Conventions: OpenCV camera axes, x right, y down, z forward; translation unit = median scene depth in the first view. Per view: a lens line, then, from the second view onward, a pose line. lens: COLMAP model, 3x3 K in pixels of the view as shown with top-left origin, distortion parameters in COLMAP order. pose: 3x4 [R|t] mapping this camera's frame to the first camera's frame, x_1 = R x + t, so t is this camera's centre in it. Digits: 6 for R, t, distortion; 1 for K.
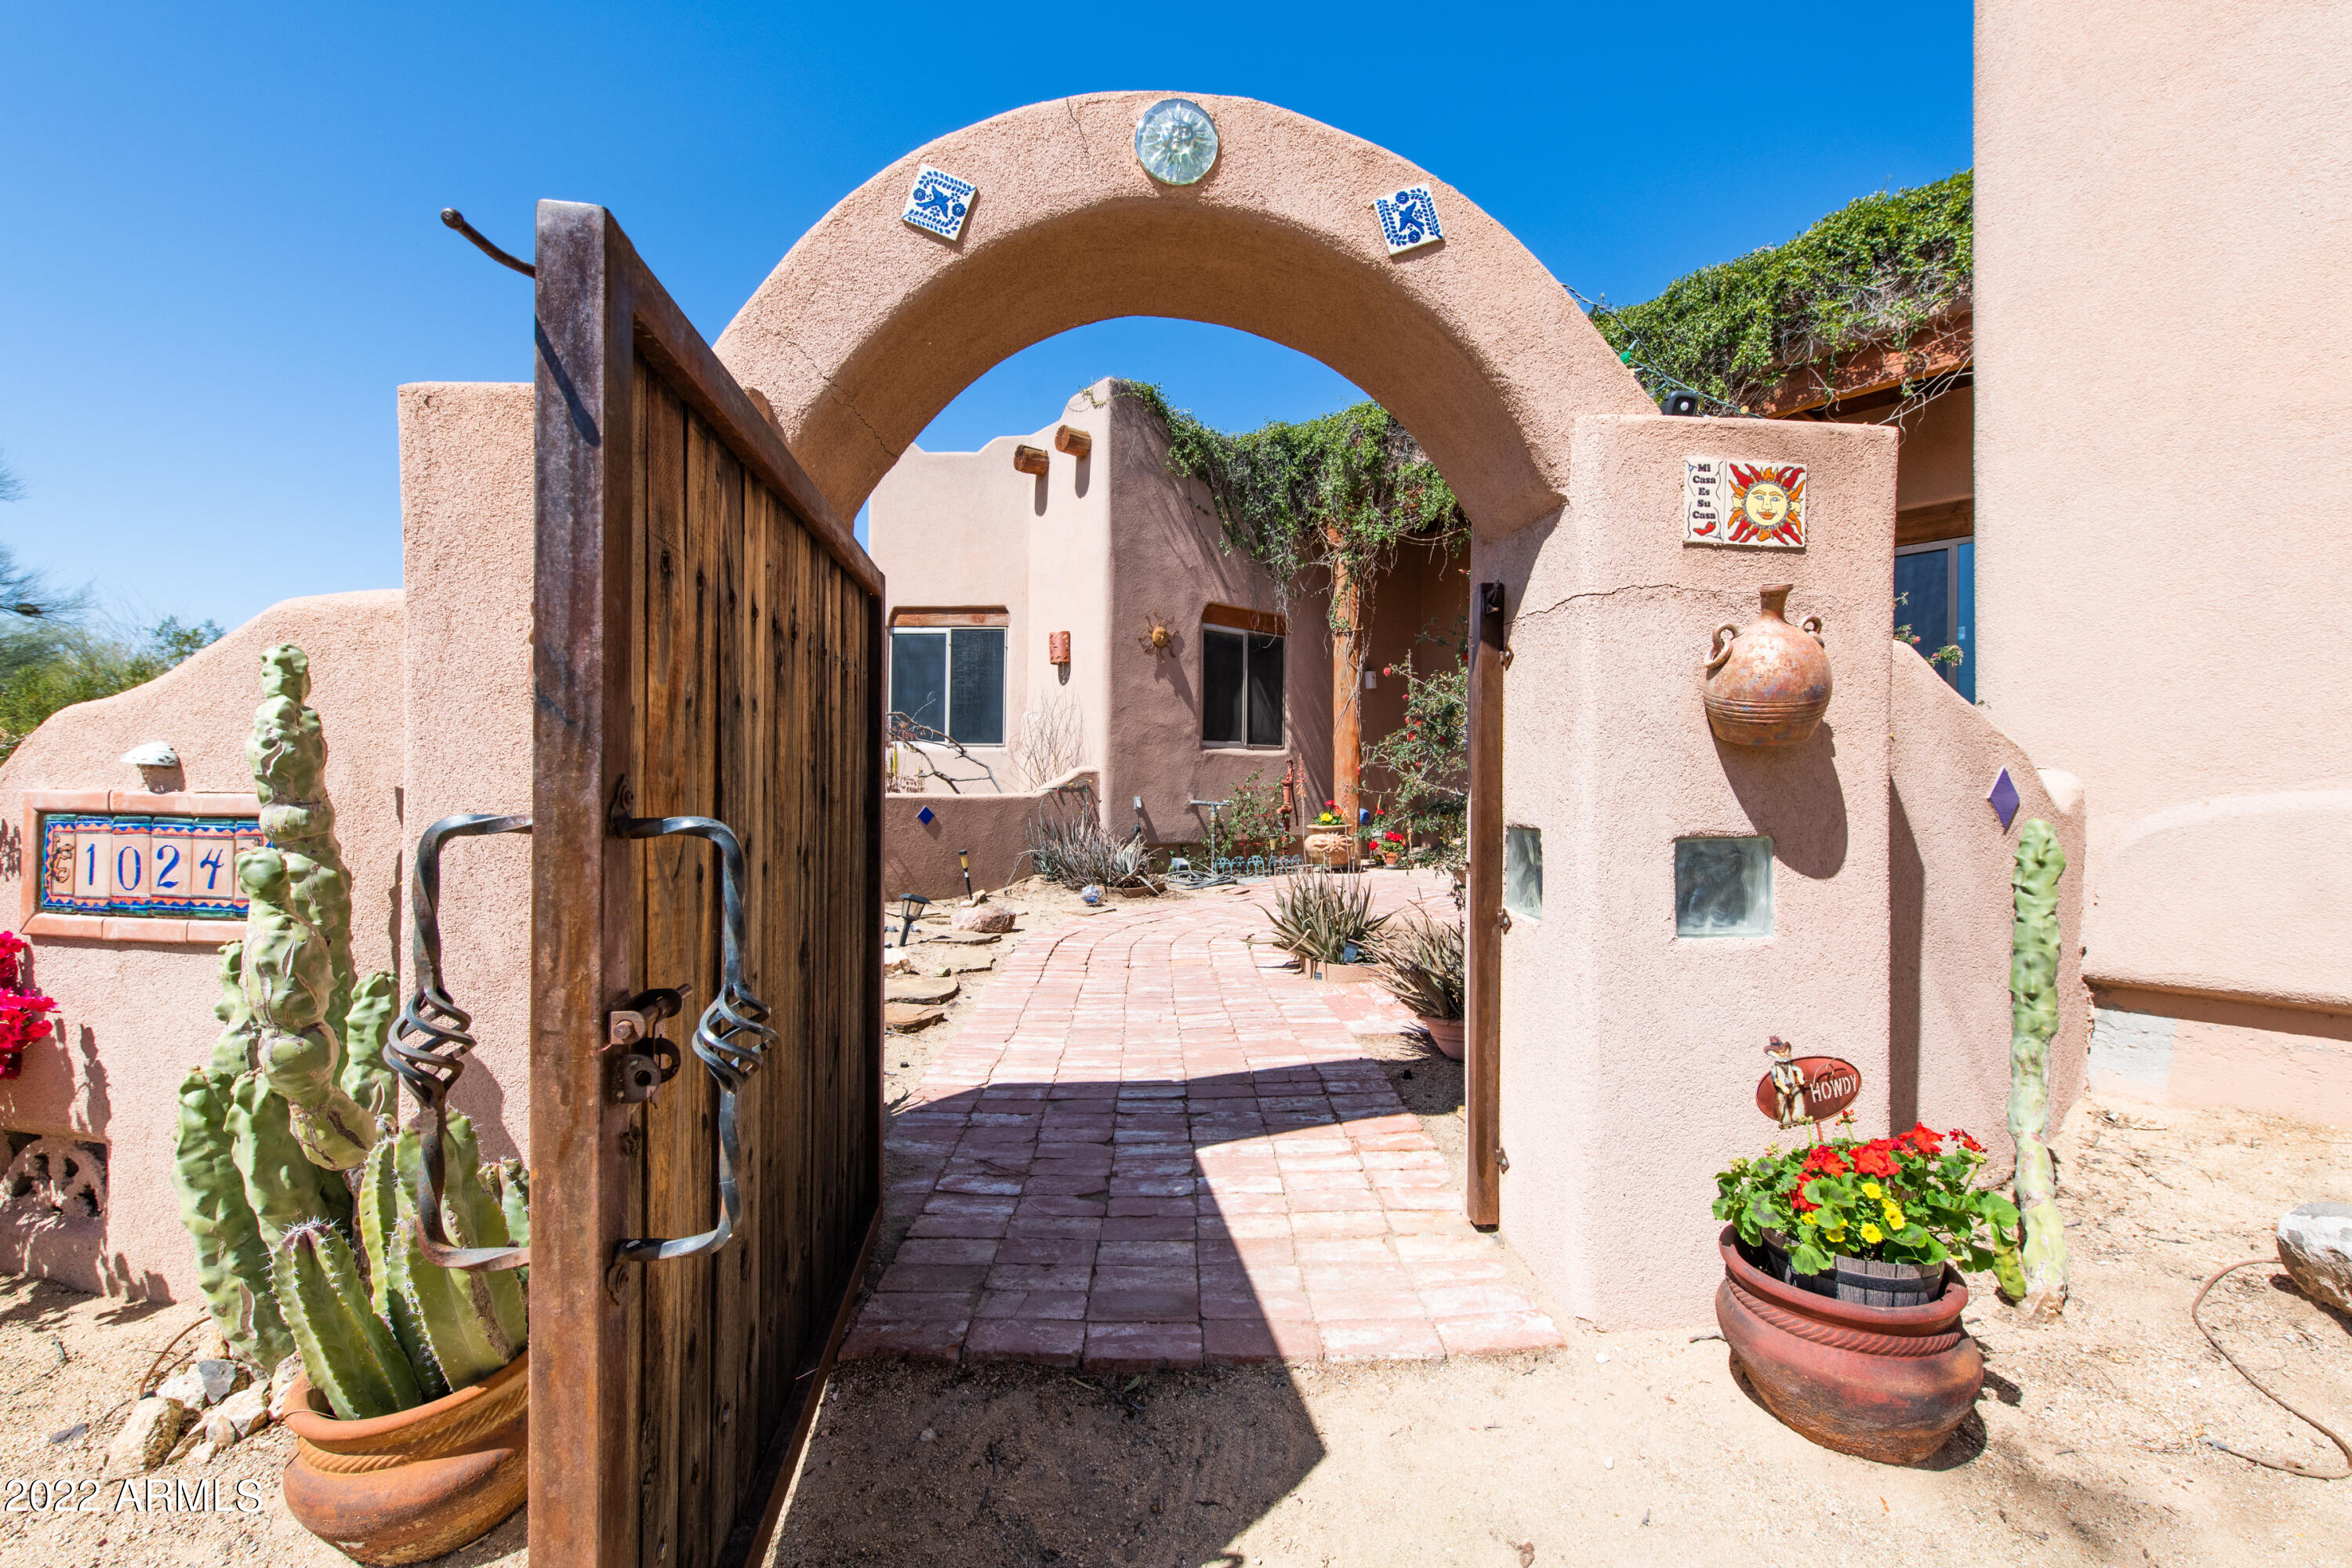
lens RADIAL K [[917.0, 0, 1171.1], [0, 917.0, 804.8], [0, 0, 1]] dist [0.006156, -0.001270]
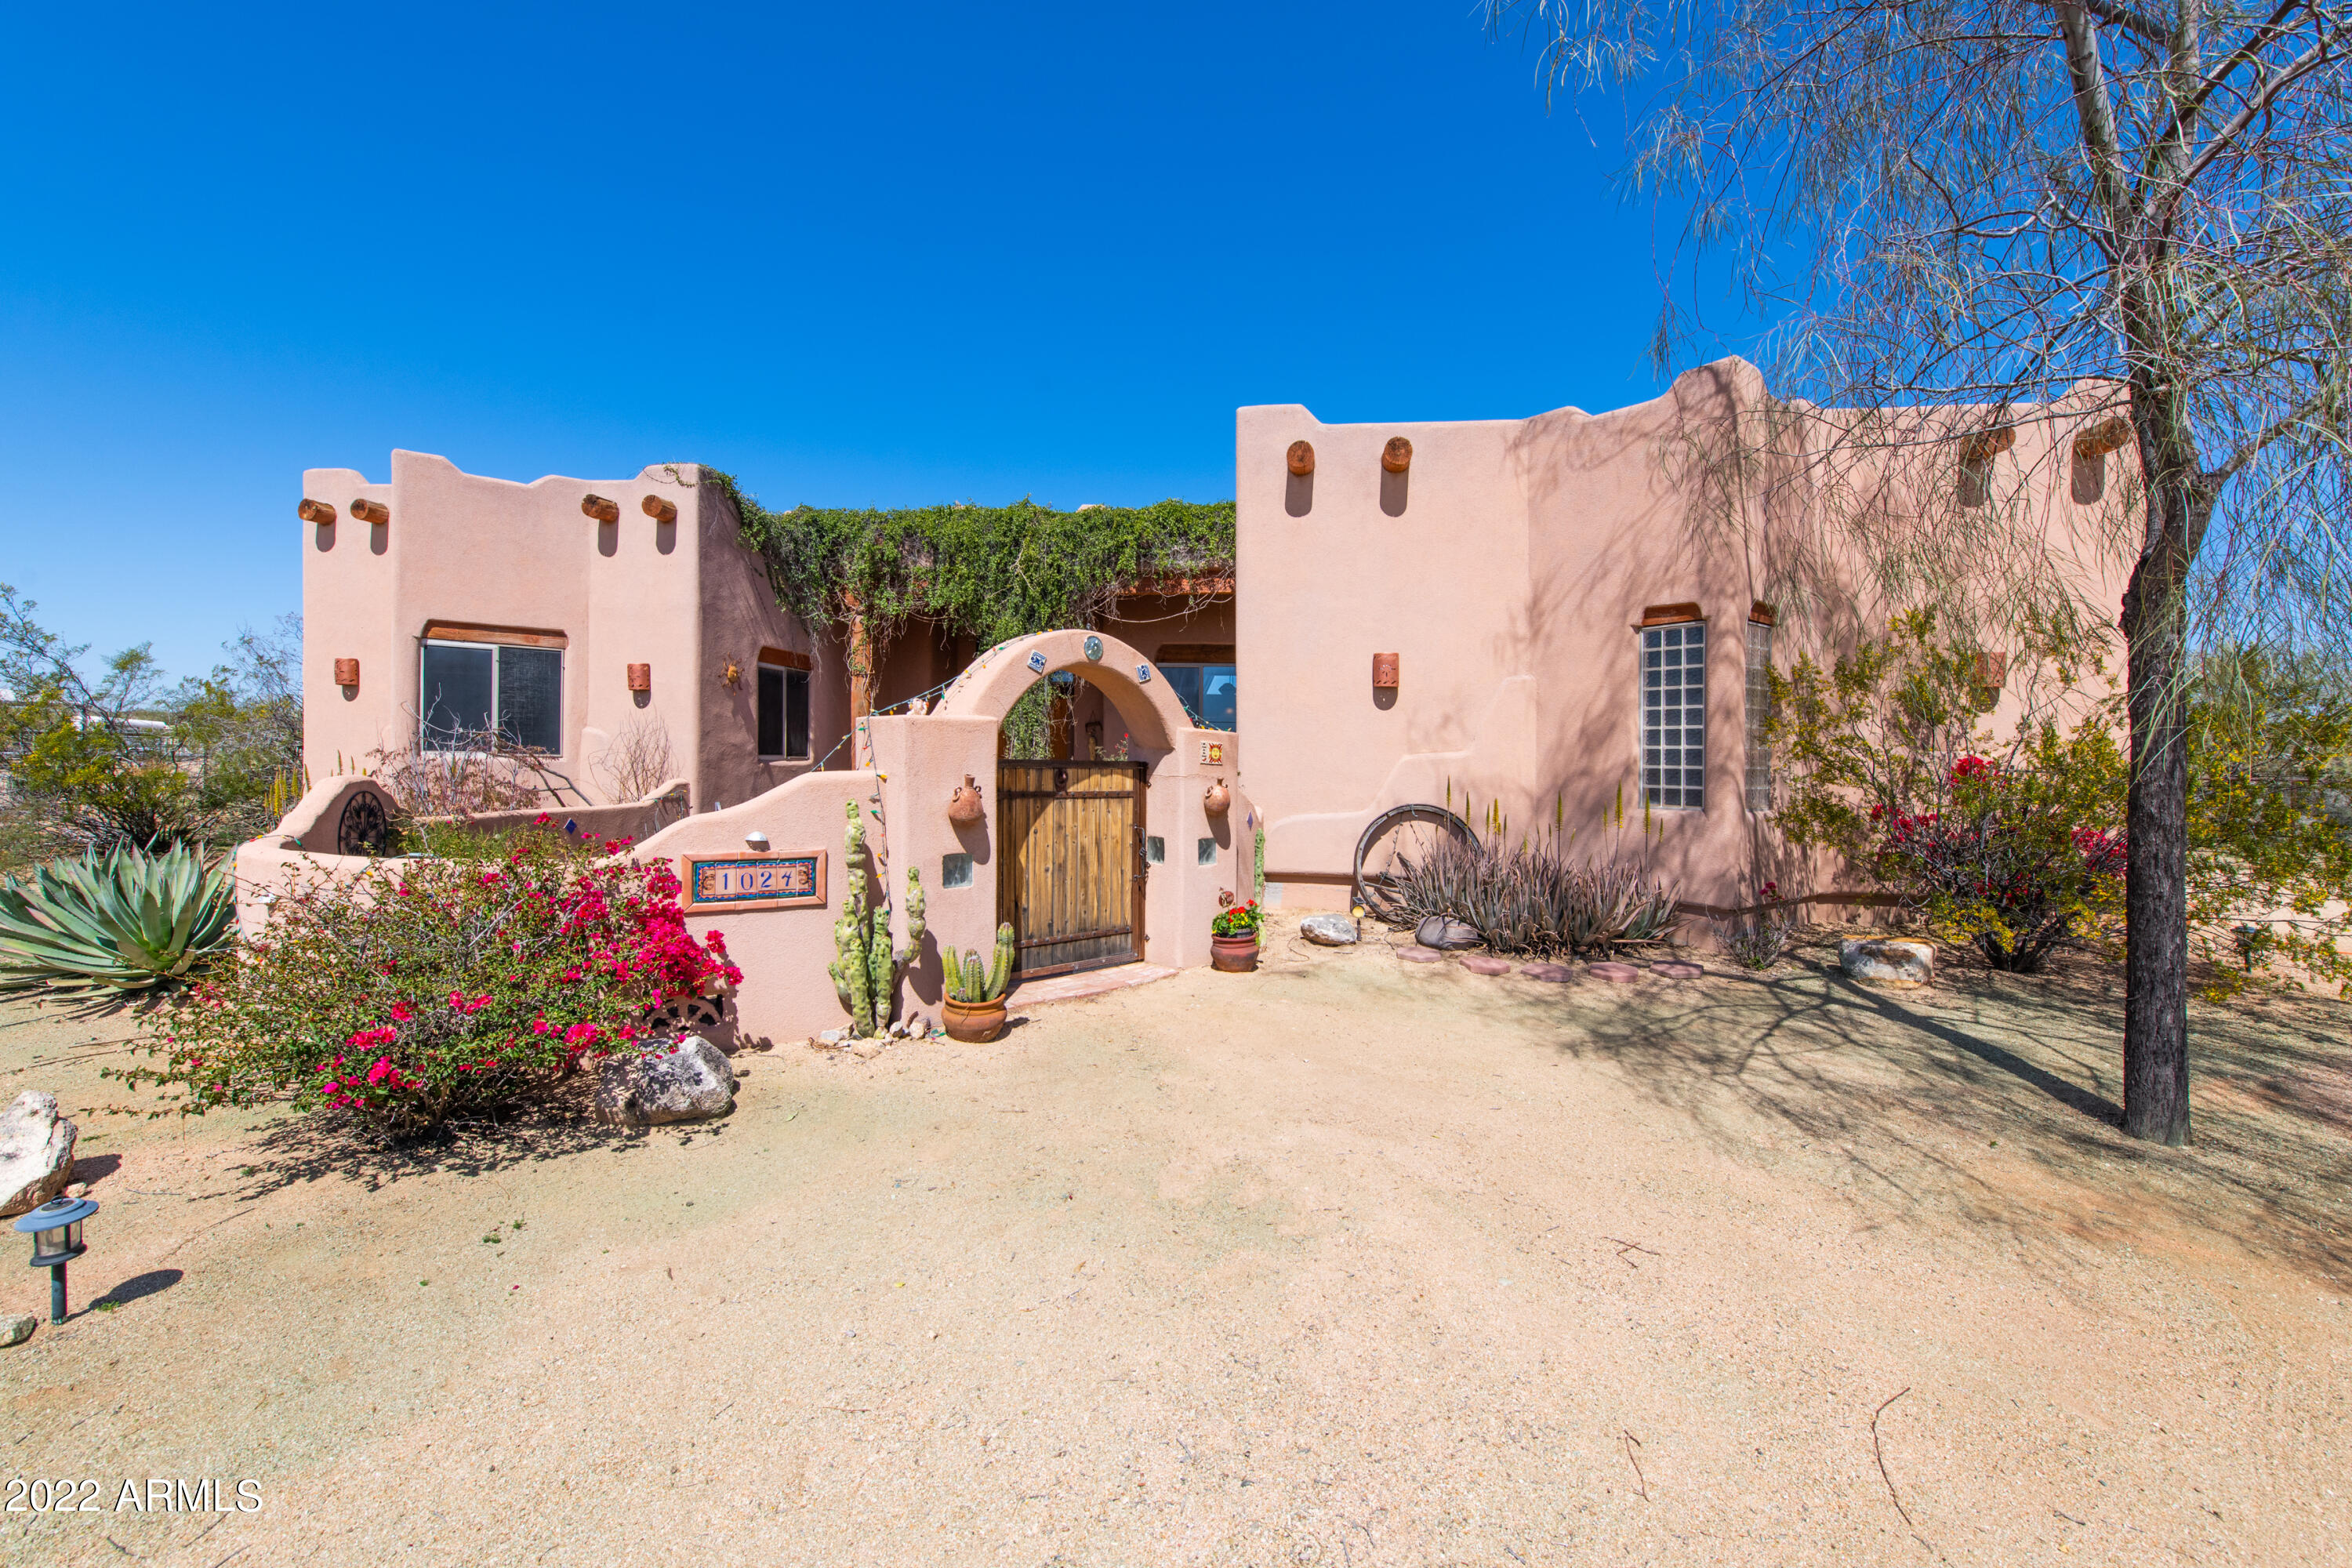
lens RADIAL K [[917.0, 0, 1185.2], [0, 917.0, 799.4], [0, 0, 1]] dist [0.006156, -0.001270]
pose [[0.742647, -0.021763, 0.669330, -0.405224], [0.003024, 0.999571, 0.029145, -0.048123], [-0.669677, -0.019621, 0.742394, -0.356218]]
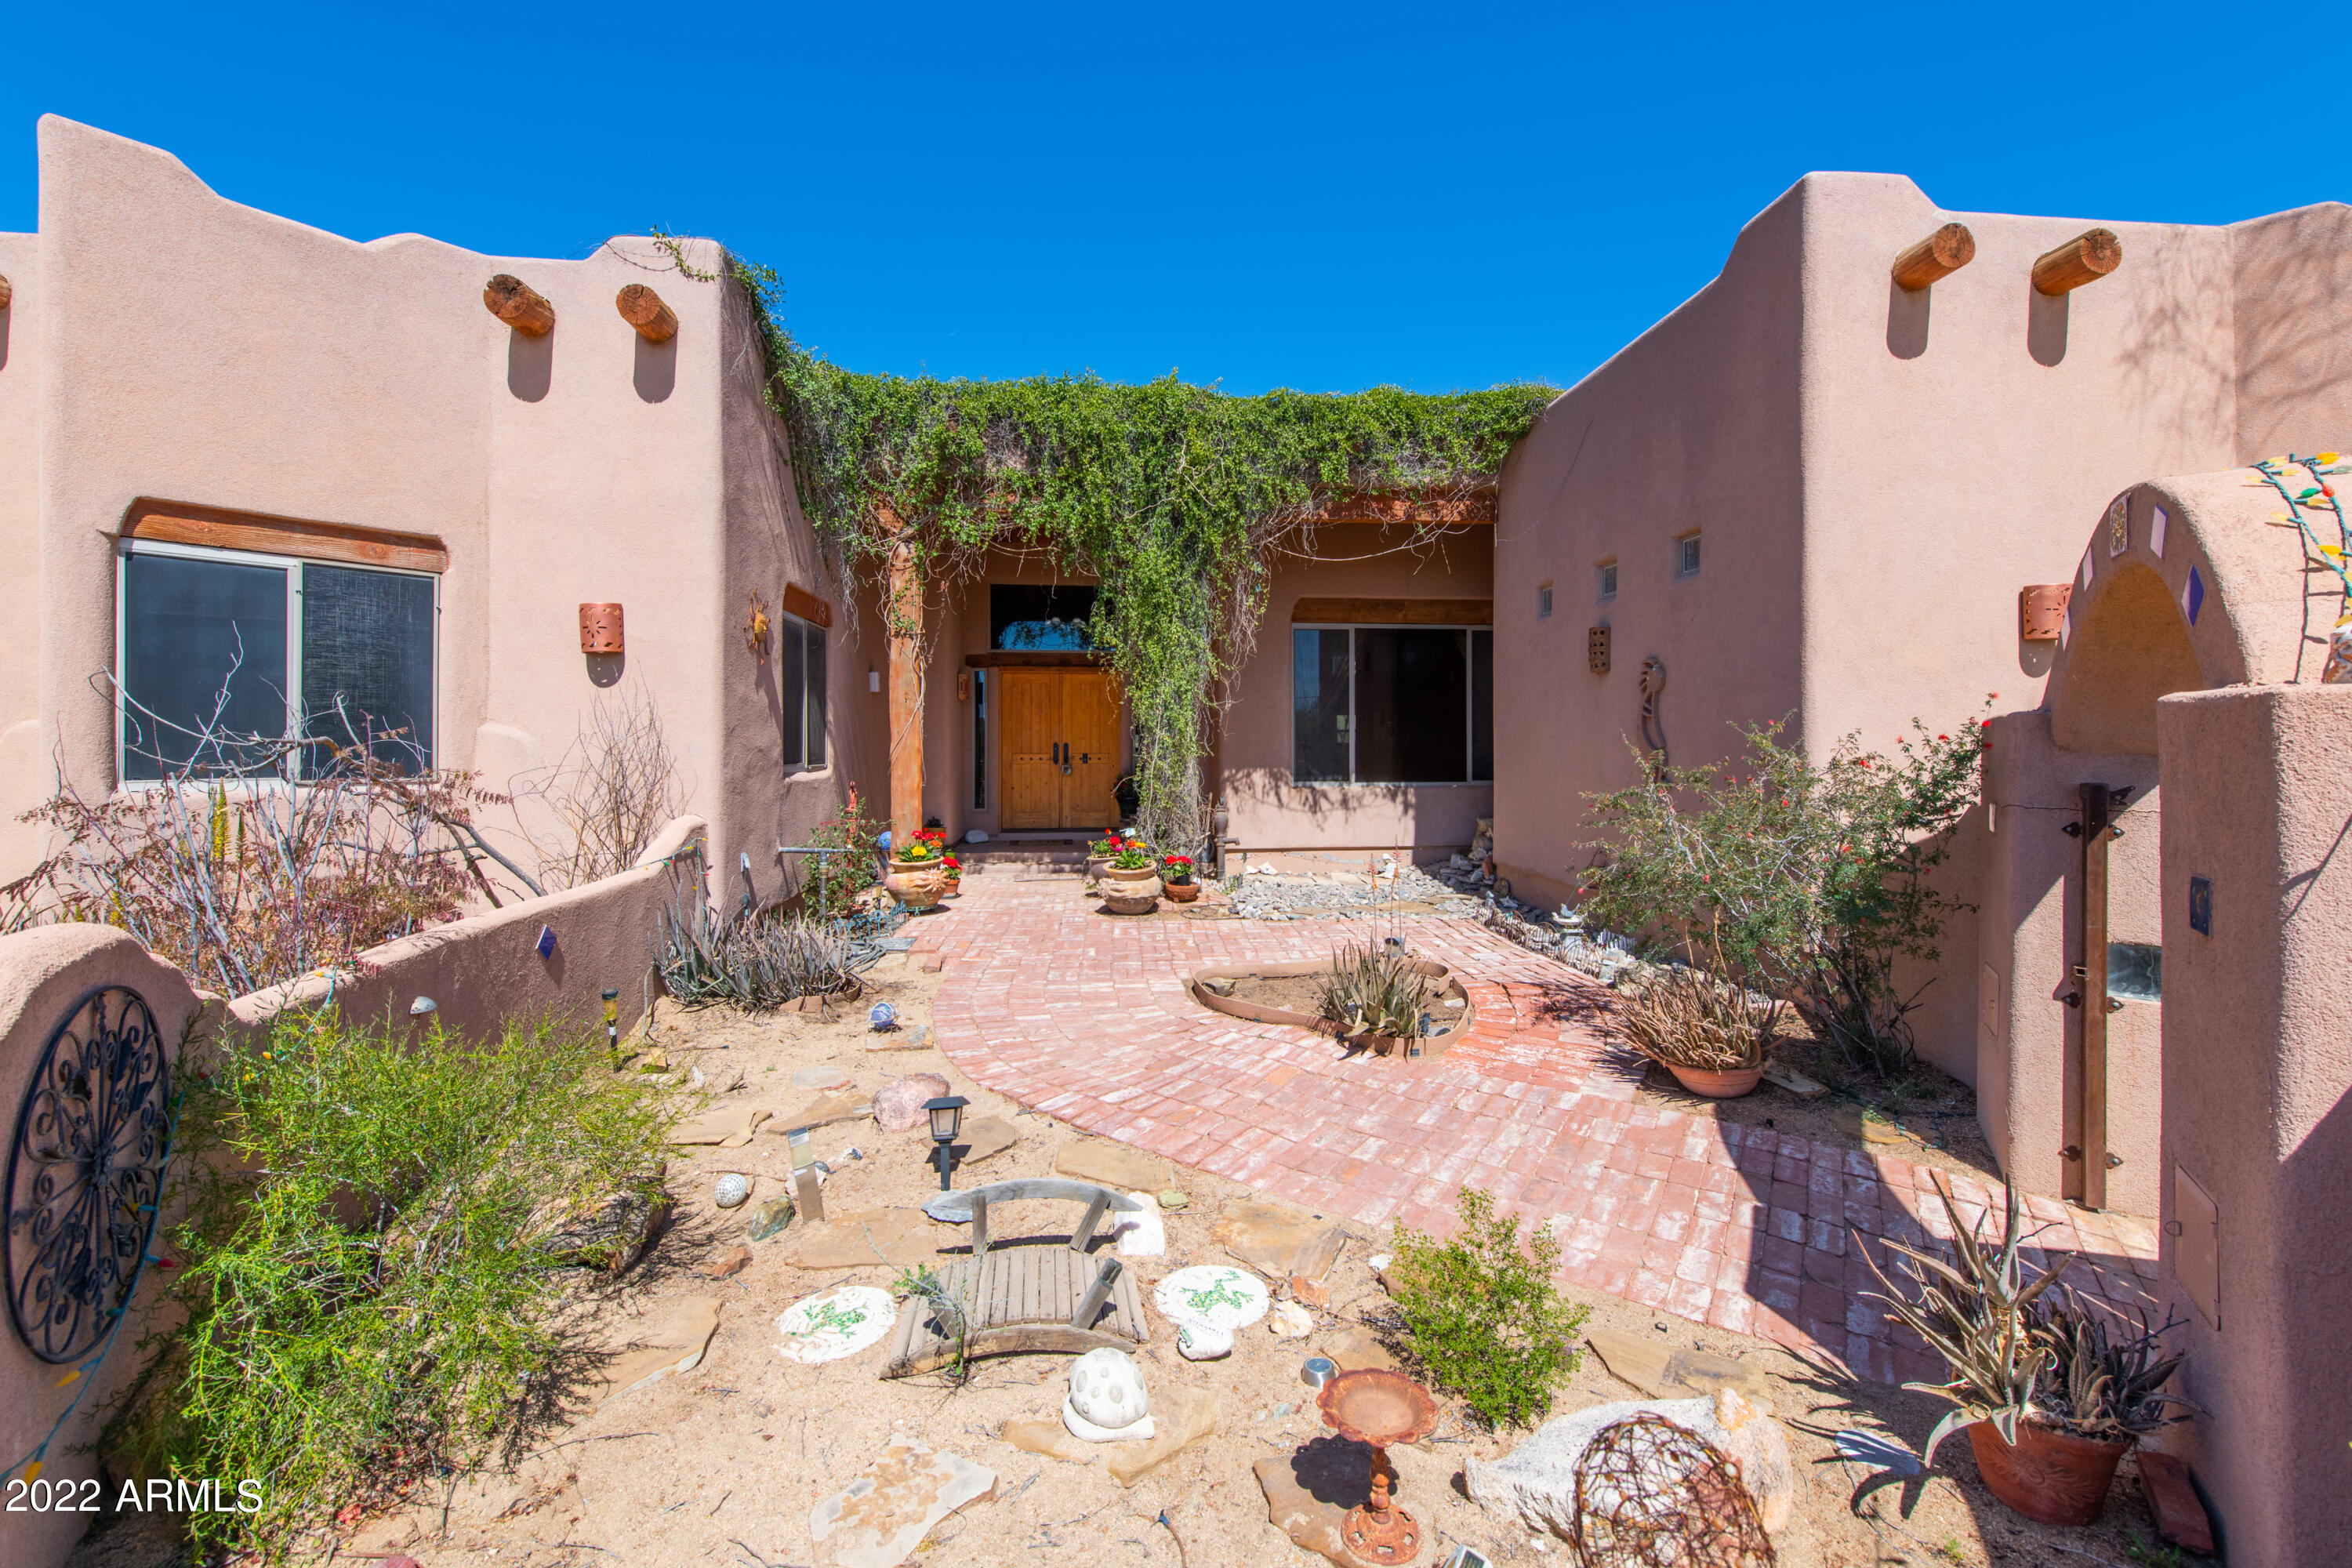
lens RADIAL K [[917.0, 0, 1168.2], [0, 917.0, 765.9], [0, 0, 1]] dist [0.006156, -0.001270]
pose [[0.584750, -0.027994, 0.810730, -0.420455], [0.025596, 0.999543, 0.016052, -0.079427], [-0.810810, 0.011365, 0.585200, 0.328411]]
